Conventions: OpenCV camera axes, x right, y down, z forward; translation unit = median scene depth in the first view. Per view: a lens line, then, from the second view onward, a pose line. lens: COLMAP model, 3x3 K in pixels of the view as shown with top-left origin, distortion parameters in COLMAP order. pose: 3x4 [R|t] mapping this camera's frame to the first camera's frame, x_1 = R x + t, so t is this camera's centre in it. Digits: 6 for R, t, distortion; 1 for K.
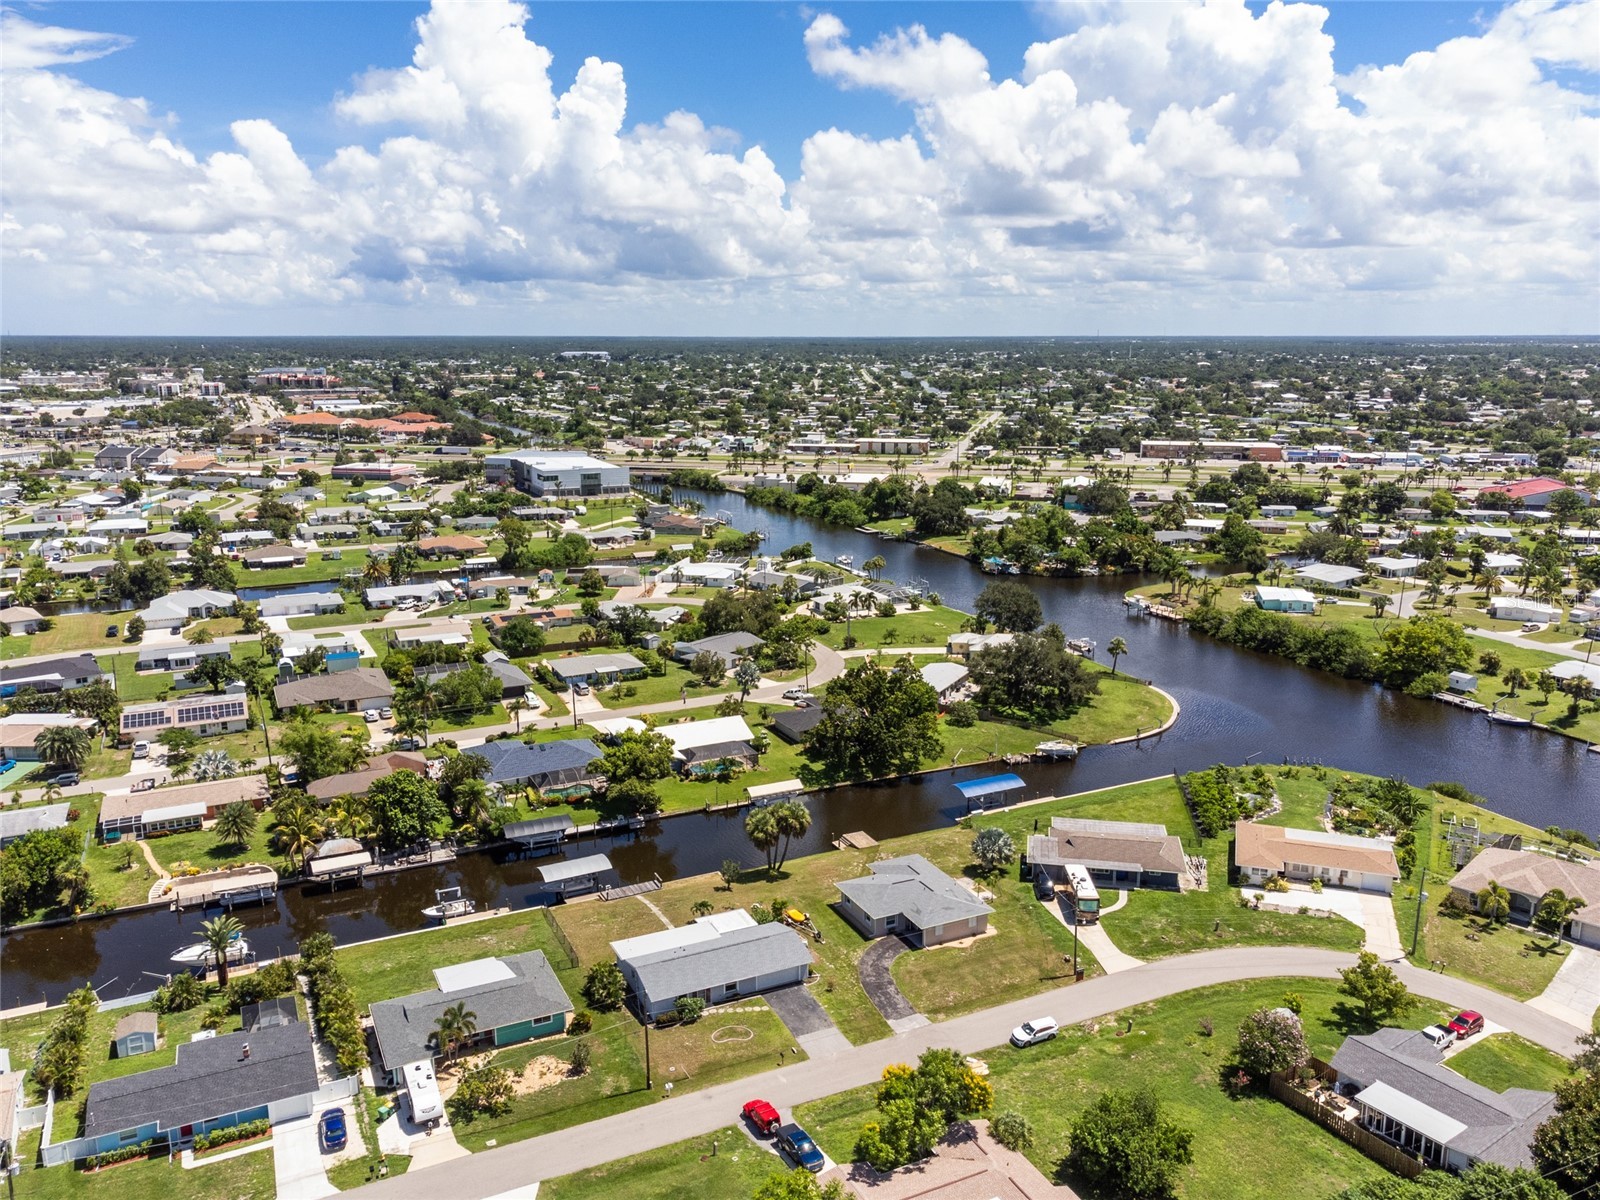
lens RADIAL K [[1189.4, 0, 800.0], [0, 1189.4, 600.0], [0, 0, 1]] dist [0.008482, 0.000746]
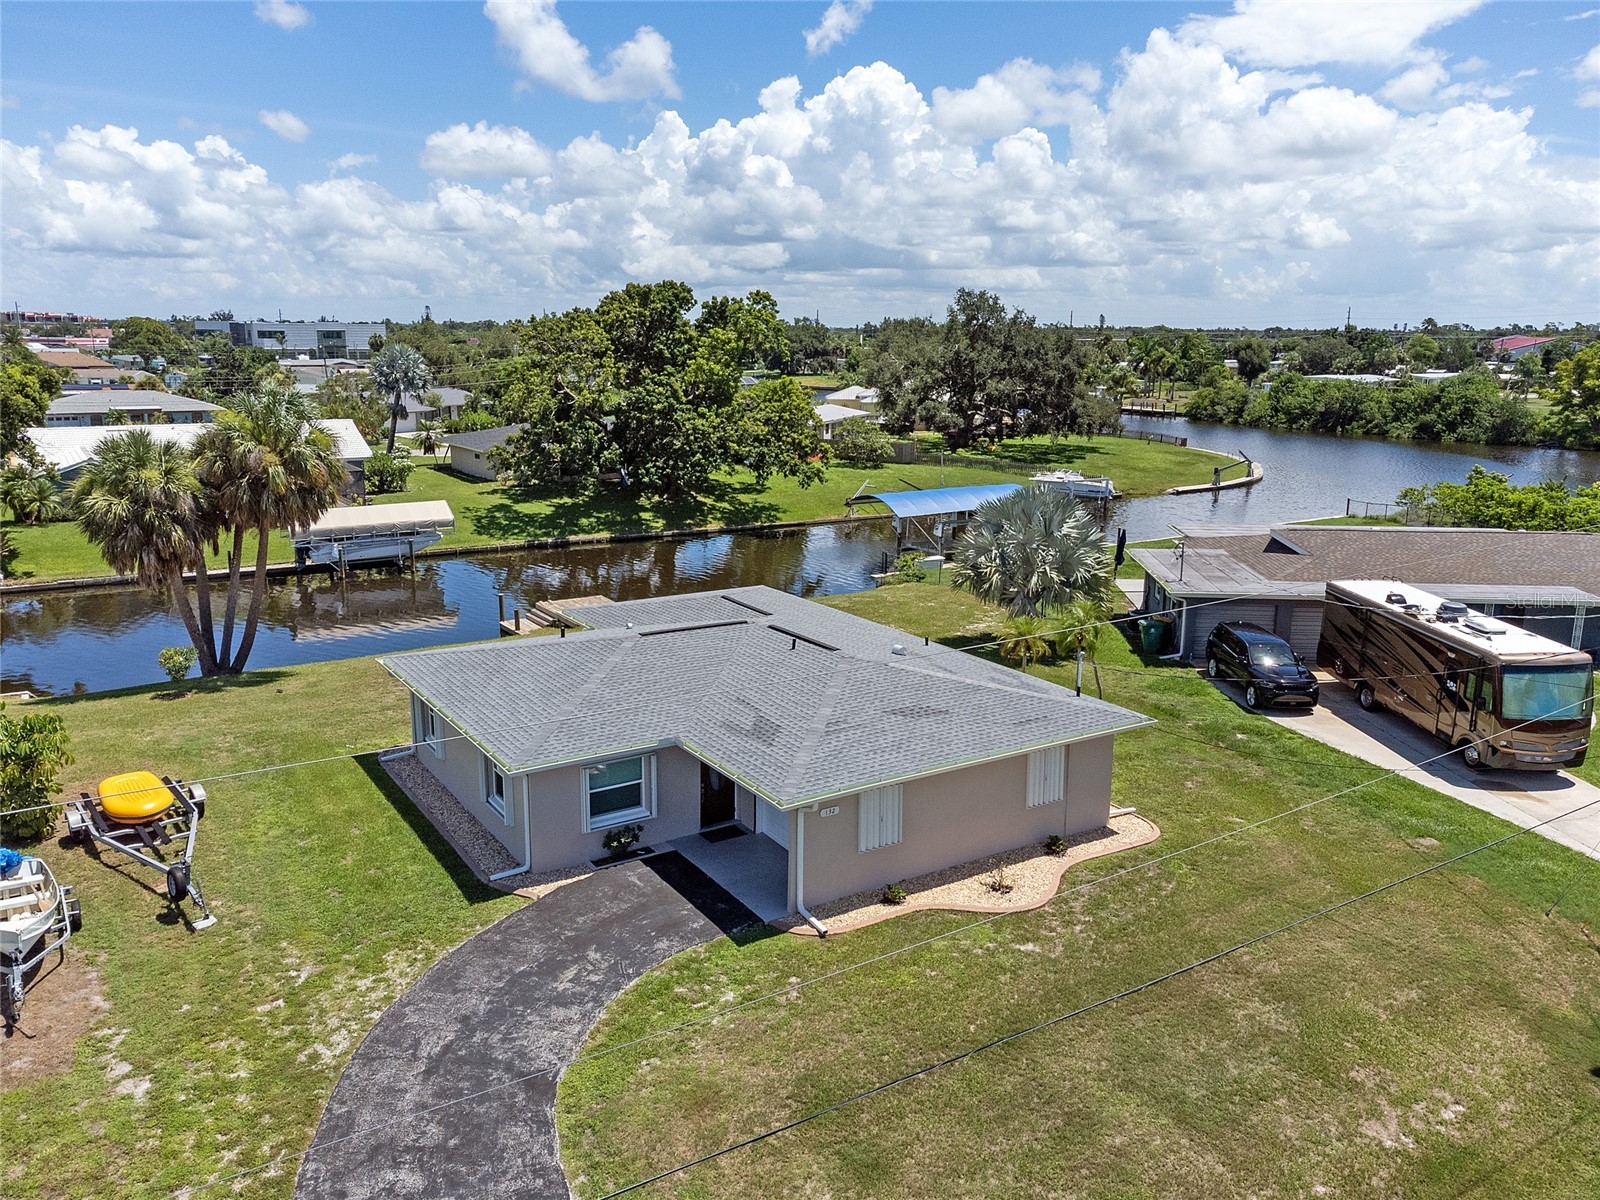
lens RADIAL K [[1189.4, 0, 800.0], [0, 1189.4, 600.0], [0, 0, 1]] dist [0.008482, 0.000746]
pose [[0.992511, -0.016775, 0.120996, 0.080502], [0.016581, 0.999859, 0.002607, 0.233927], [-0.121022, -0.000582, 0.992650, 0.792256]]
